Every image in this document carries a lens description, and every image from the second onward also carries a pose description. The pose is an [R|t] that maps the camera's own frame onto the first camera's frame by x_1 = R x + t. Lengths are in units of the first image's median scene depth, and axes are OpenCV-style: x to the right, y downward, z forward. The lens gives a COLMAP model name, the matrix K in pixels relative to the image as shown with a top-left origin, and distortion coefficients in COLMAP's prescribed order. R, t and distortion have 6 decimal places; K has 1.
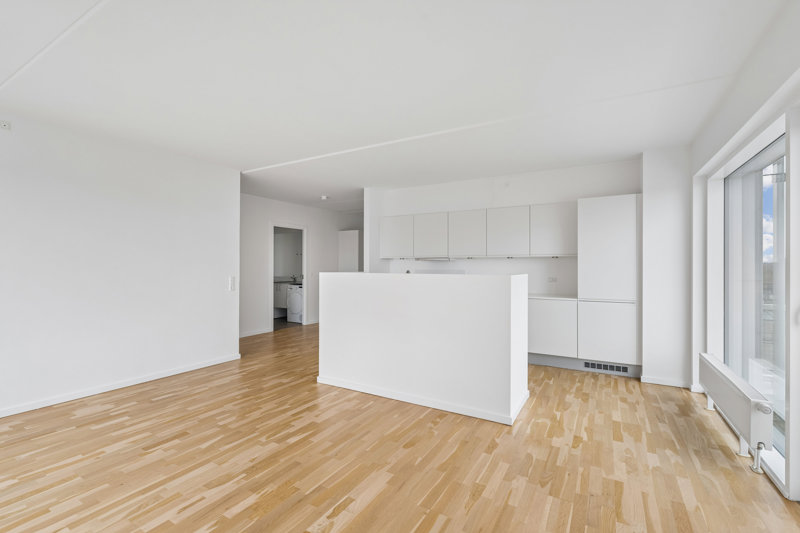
lens RADIAL K [[350.4, 0, 395.0], [0, 350.4, 262.4], [0, 0, 1]] dist [-0.003677, -0.000999]
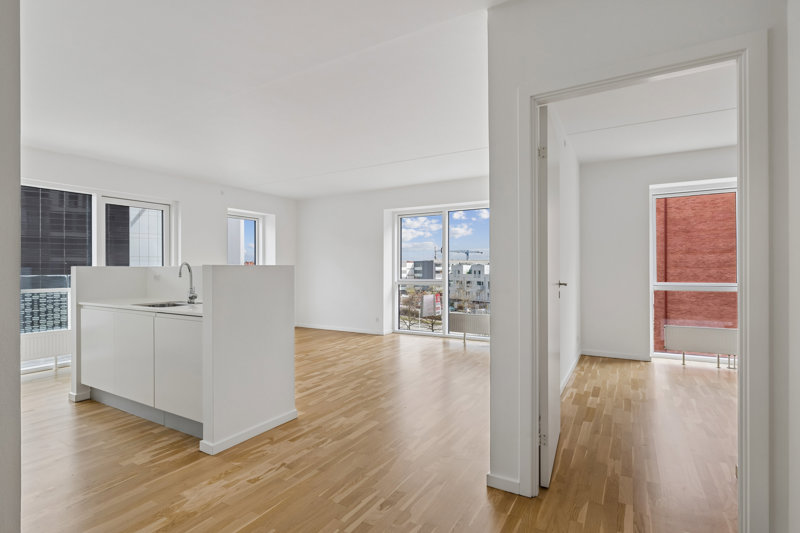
lens RADIAL K [[389.9, 0, 400.0], [0, 389.9, 266.5], [0, 0, 1]] dist [0.001988, 0.000245]
pose [[-0.999920, 0.001082, -0.012597, -0.616378], [0.001240, 0.999921, -0.012496, 0.057861], [0.012583, -0.012510, -0.999843, 2.632659]]
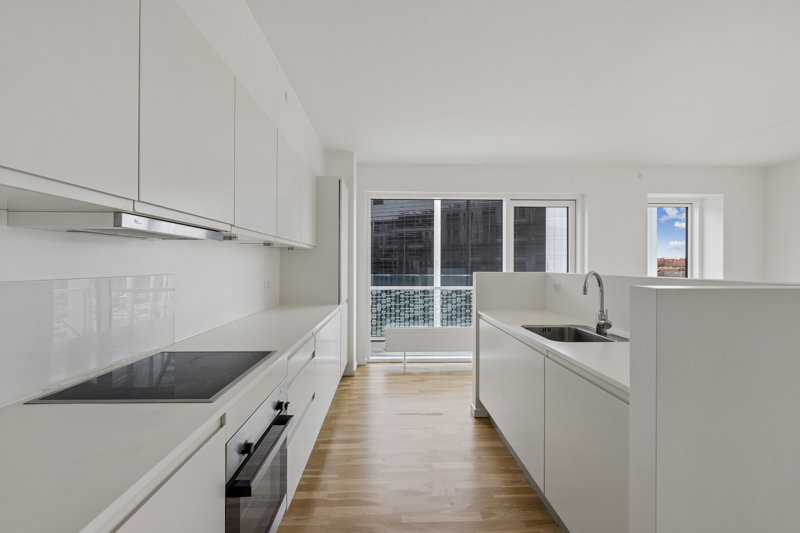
lens RADIAL K [[350.4, 0, 395.0], [0, 350.4, 262.4], [0, 0, 1]] dist [-0.003677, -0.000999]
pose [[-0.536013, 0.001583, 0.844208, -0.347499], [-0.011377, 0.999894, -0.009098, 0.022041], [-0.844133, -0.014481, -0.535938, 2.130625]]
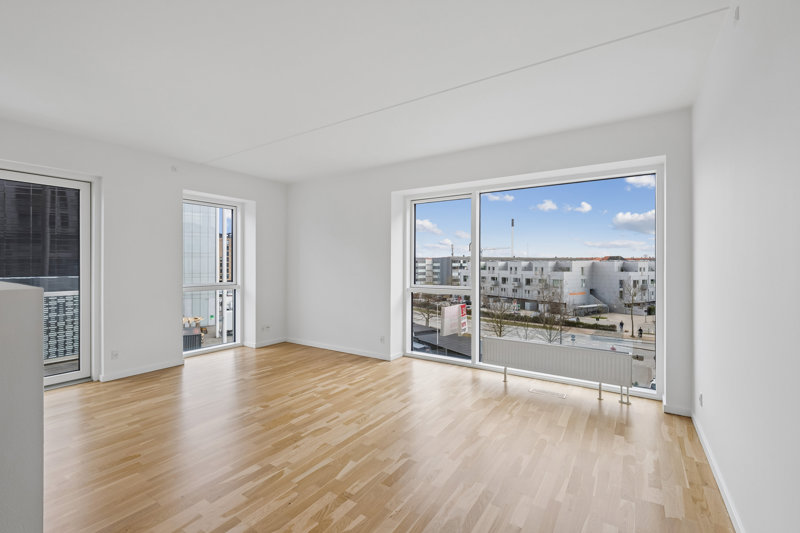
lens RADIAL K [[350.4, 0, 395.0], [0, 350.4, 262.4], [0, 0, 1]] dist [-0.003677, -0.000999]
pose [[-0.998315, -0.002691, 0.057970, -0.659574], [-0.003423, 0.999916, -0.012531, 0.018015], [-0.057931, -0.012708, -0.998240, 1.766931]]
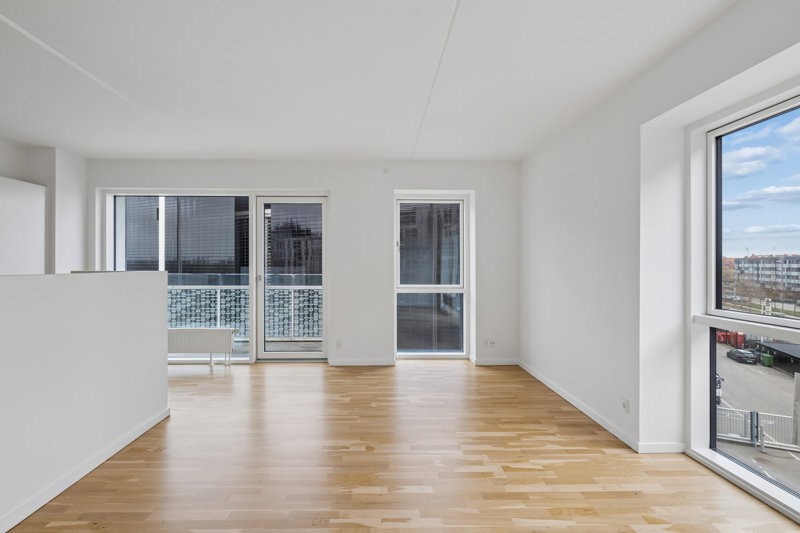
lens RADIAL K [[350.4, 0, 395.0], [0, 350.4, 262.4], [0, 0, 1]] dist [-0.003677, -0.000999]
pose [[-0.531954, 0.001103, 0.846773, -0.957525], [-0.013028, 0.999870, -0.009487, 0.014242], [-0.846673, -0.016079, -0.531870, 1.054240]]
